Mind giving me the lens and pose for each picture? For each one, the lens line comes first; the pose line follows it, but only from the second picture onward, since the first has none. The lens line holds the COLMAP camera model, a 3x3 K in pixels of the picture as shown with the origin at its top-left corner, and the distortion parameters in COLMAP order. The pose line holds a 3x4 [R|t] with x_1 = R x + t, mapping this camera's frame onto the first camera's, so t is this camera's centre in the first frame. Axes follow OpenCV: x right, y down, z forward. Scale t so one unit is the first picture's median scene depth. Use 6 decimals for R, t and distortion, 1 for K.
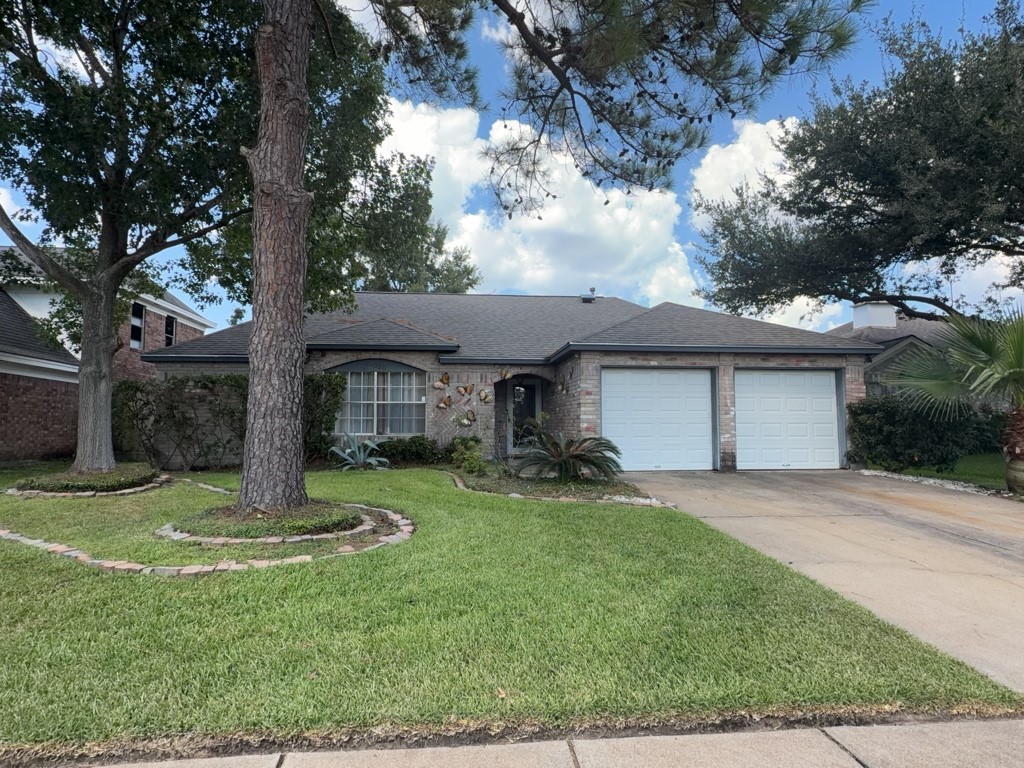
lens RADIAL K [[545.1, 0, 506.0], [0, 545.1, 381.5], [0, 0, 1]] dist [-0.001030, 0.000876]
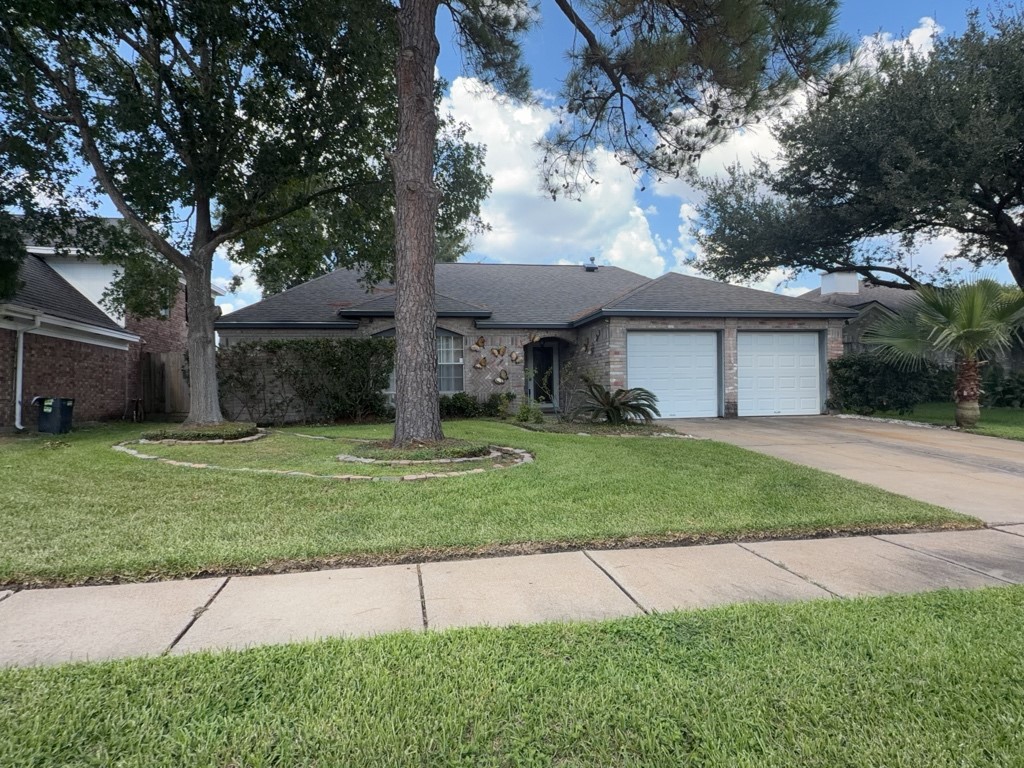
lens RADIAL K [[545.1, 0, 504.5], [0, 545.1, 383.0], [0, 0, 1]] dist [-0.001030, 0.000876]
pose [[0.997745, -0.013455, 0.065751, -0.159661], [0.009099, 0.997771, 0.066102, 0.006222], [-0.066494, -0.065354, 0.995644, -0.141997]]
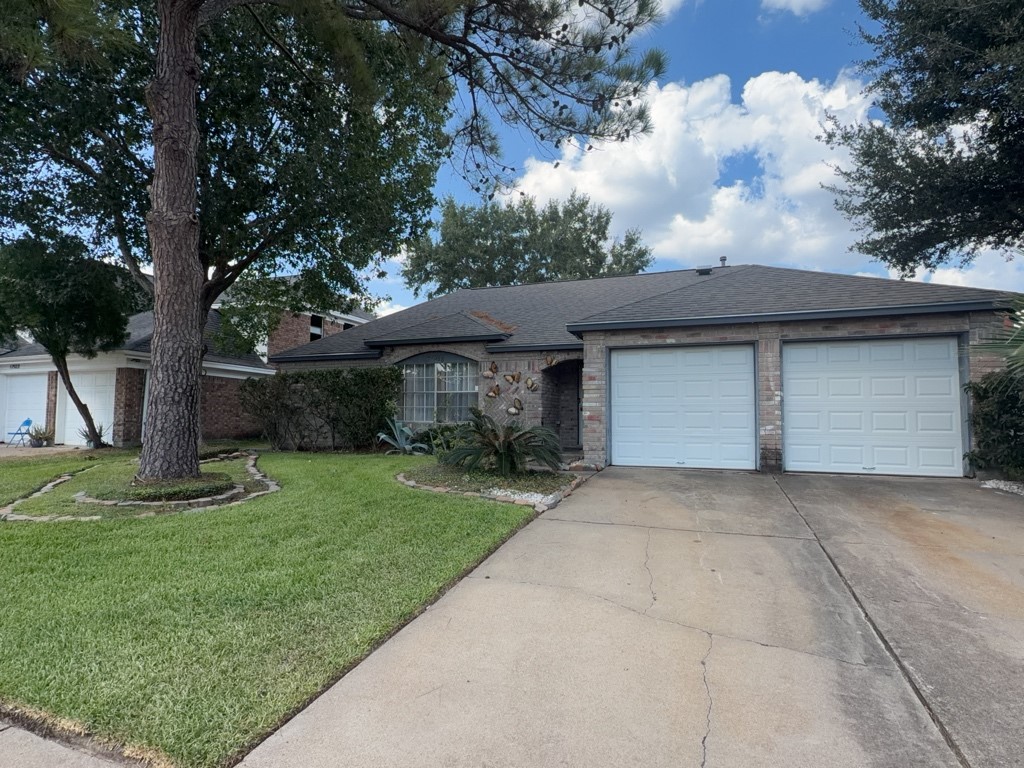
lens RADIAL K [[545.1, 0, 507.8], [0, 545.1, 380.0], [0, 0, 1]] dist [-0.001030, 0.000876]
pose [[0.898445, -0.025103, -0.438368, 0.408185], [0.031238, 0.999489, 0.006789, 0.013454], [0.437973, -0.019793, 0.898770, 0.124684]]
